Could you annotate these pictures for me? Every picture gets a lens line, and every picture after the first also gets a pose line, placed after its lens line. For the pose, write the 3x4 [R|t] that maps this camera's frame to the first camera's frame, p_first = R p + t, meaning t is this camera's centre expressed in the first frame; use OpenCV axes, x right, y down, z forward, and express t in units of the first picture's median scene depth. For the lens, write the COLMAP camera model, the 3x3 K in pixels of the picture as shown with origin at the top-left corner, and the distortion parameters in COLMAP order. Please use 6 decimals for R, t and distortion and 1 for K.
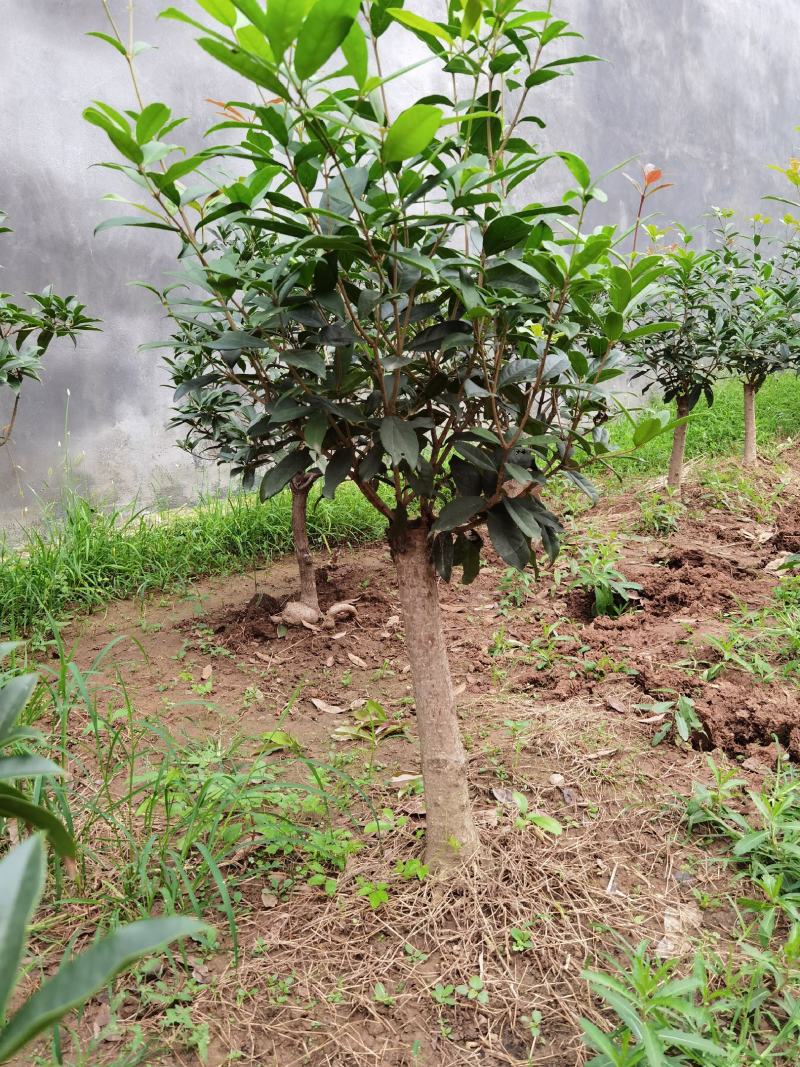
lens RADIAL K [[841.0, 0, 400.5], [0, 841.0, 533.2], [0, 0, 1]] dist [0.037223, -0.045261]
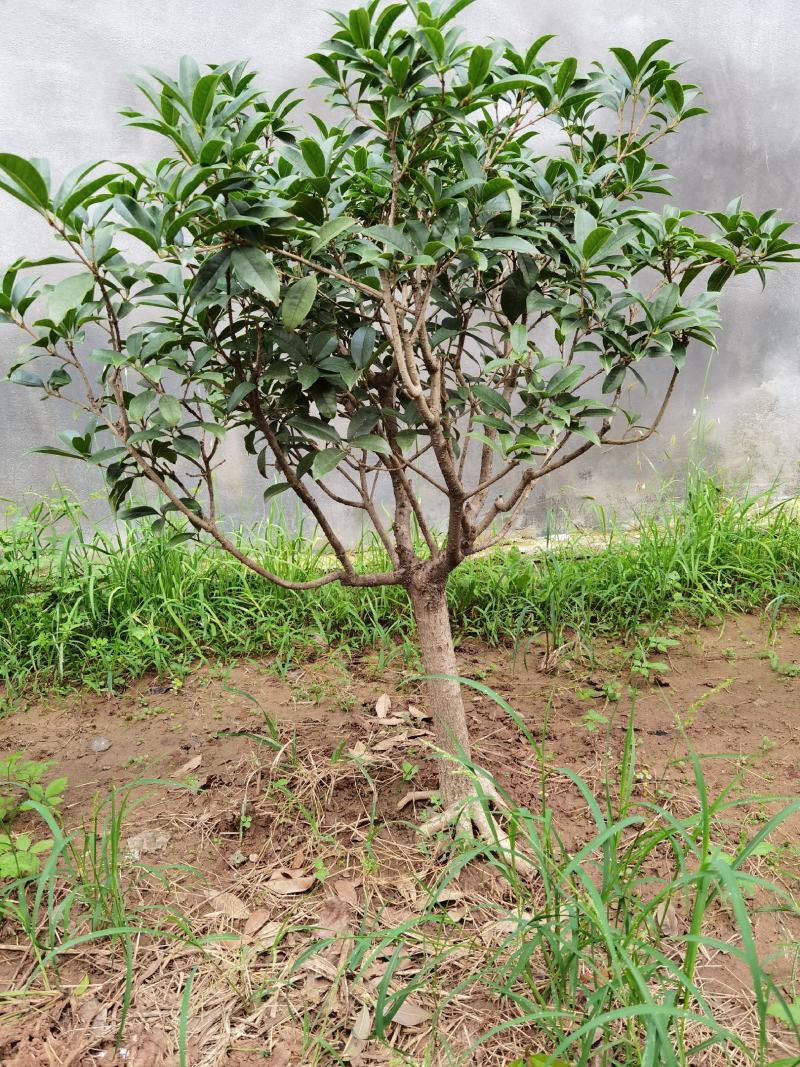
lens RADIAL K [[841.0, 0, 399.6], [0, 841.0, 532.5], [0, 0, 1]] dist [0.037223, -0.045261]
pose [[0.777678, 0.146749, -0.611295, -0.172935], [-0.102459, 0.988959, 0.107066, -0.073443], [0.620257, -0.020630, 0.784127, 0.298646]]
